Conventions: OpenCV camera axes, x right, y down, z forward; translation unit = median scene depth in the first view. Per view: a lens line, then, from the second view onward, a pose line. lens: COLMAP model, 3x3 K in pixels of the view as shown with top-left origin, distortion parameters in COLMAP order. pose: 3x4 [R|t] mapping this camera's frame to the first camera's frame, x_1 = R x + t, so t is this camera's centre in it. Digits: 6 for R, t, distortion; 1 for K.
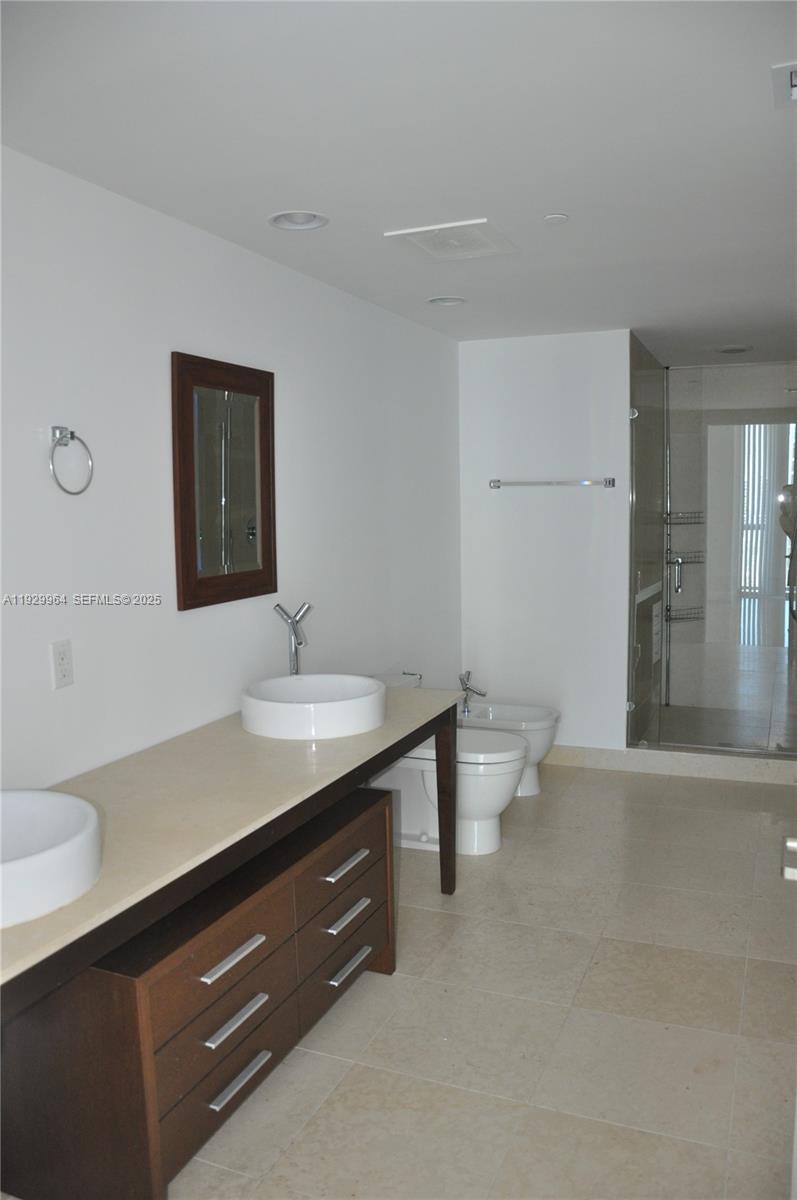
lens RADIAL K [[997.5, 0, 398.5], [0, 997.5, 600.0], [0, 0, 1]] dist [-0.050022, 0.106721]
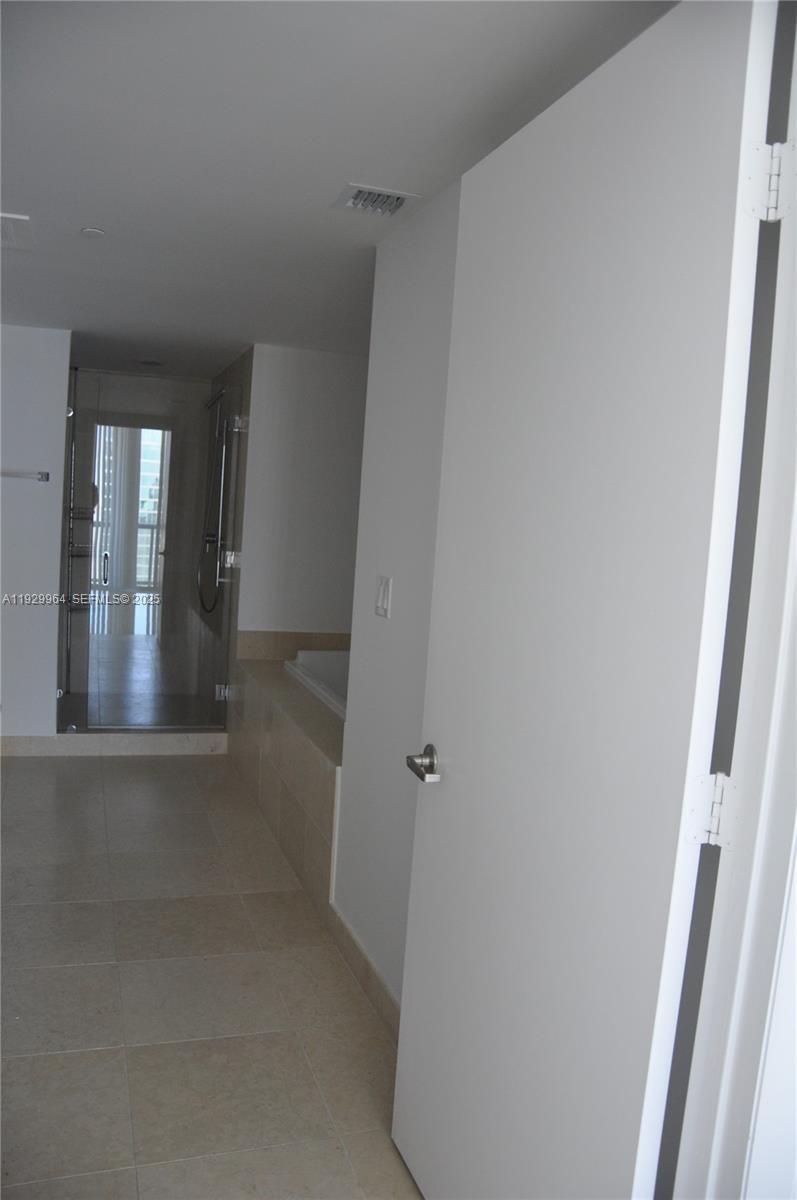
lens RADIAL K [[997.5, 0, 398.5], [0, 997.5, 600.0], [0, 0, 1]] dist [-0.050022, 0.106721]
pose [[0.759667, 0.008495, 0.650256, -0.173306], [-0.014463, 0.999888, 0.003834, 0.000095], [-0.650151, -0.012318, 0.759705, -0.016459]]
